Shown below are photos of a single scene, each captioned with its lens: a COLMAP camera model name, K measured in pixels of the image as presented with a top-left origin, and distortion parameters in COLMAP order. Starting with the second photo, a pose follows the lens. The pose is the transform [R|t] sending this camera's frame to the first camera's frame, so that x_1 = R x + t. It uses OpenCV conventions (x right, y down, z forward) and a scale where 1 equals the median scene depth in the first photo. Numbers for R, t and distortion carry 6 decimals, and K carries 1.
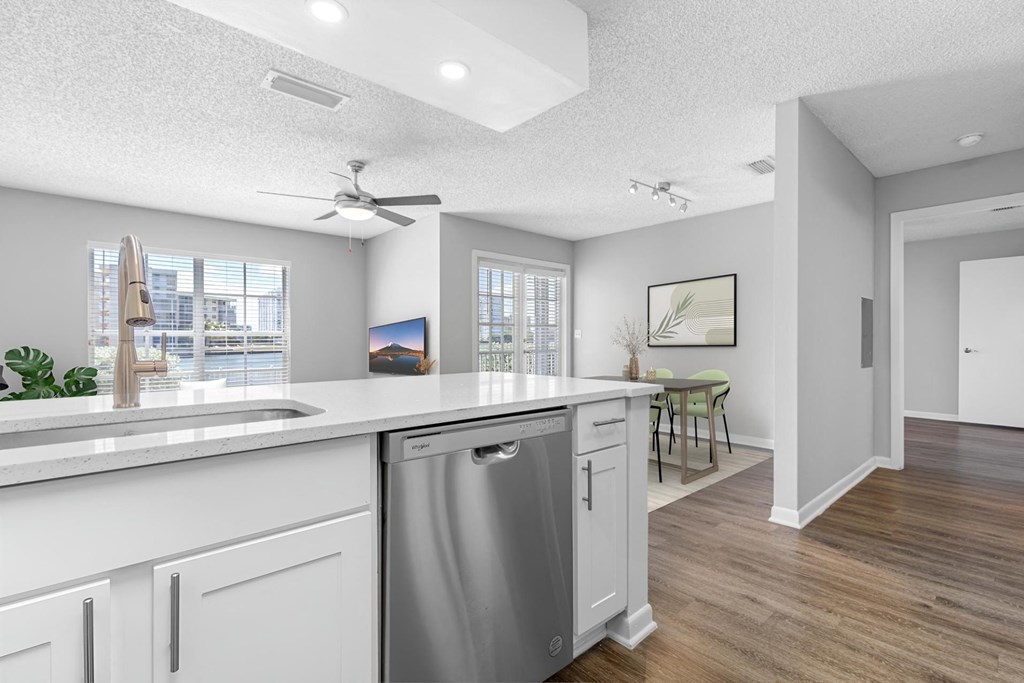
lens RADIAL K [[469.9, 0, 518.5], [0, 469.9, 342.5], [0, 0, 1]] dist [0.006939, -0.001604]
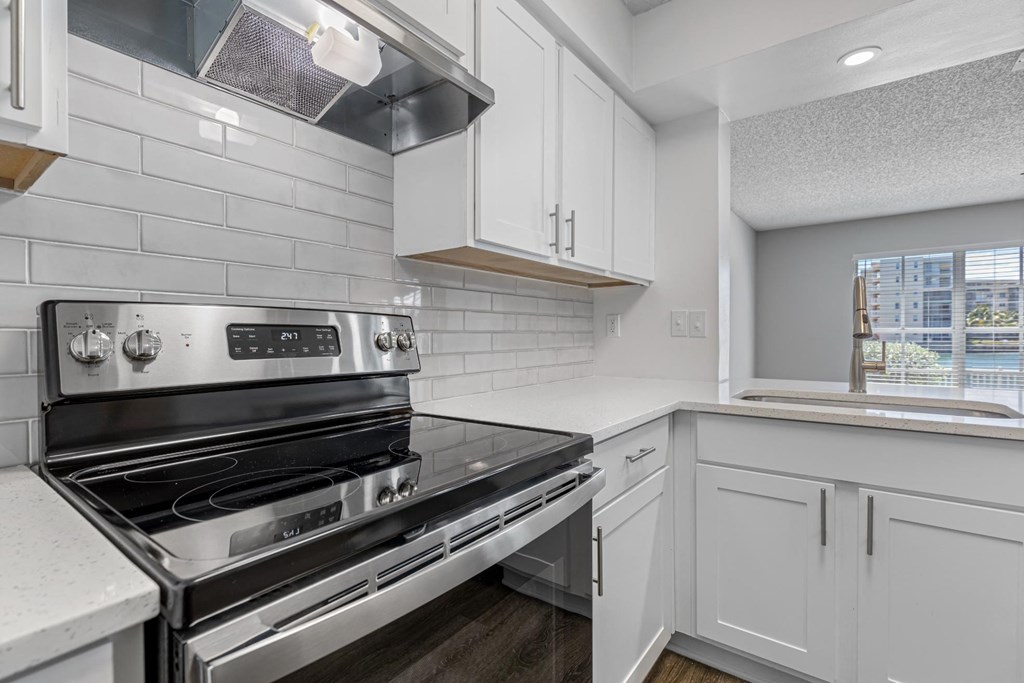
lens RADIAL K [[469.9, 0, 510.3], [0, 469.9, 337.1], [0, 0, 1]] dist [0.006939, -0.001604]
pose [[0.188925, 0.004384, -0.981982, 0.412398], [-0.000417, 0.999990, 0.004385, -0.040923], [0.981991, -0.000419, 0.188925, -0.343746]]
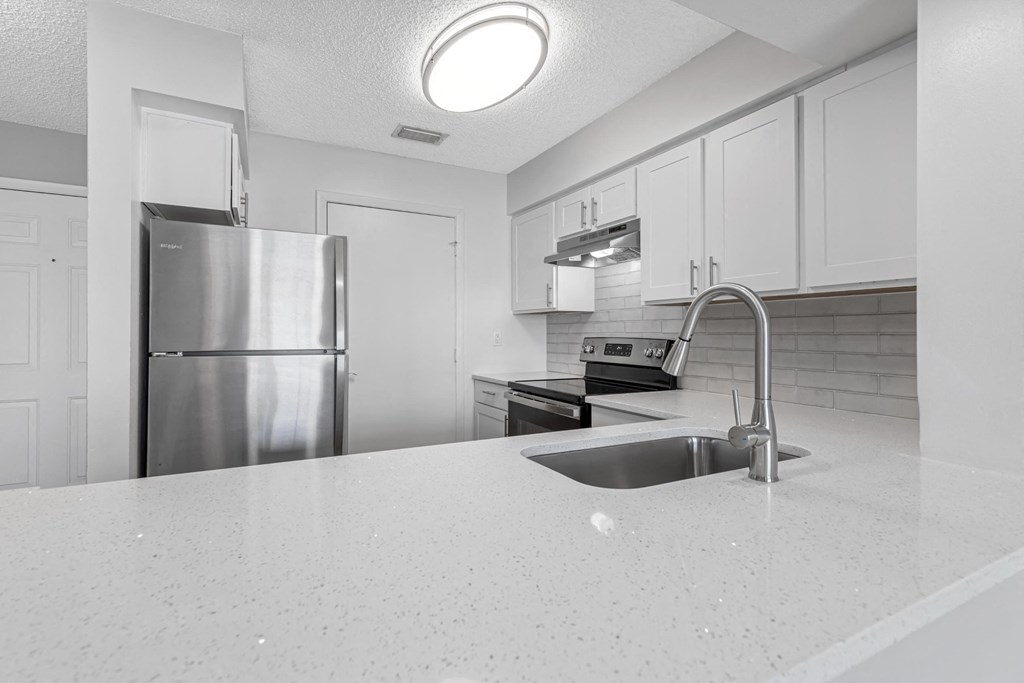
lens RADIAL K [[469.9, 0, 510.5], [0, 469.9, 336.0], [0, 0, 1]] dist [0.006939, -0.001604]
pose [[-0.969959, -0.011506, 0.242995, -3.069516], [-0.011548, 0.999933, 0.001253, -0.238234], [-0.242993, -0.001590, -0.970027, 7.475577]]
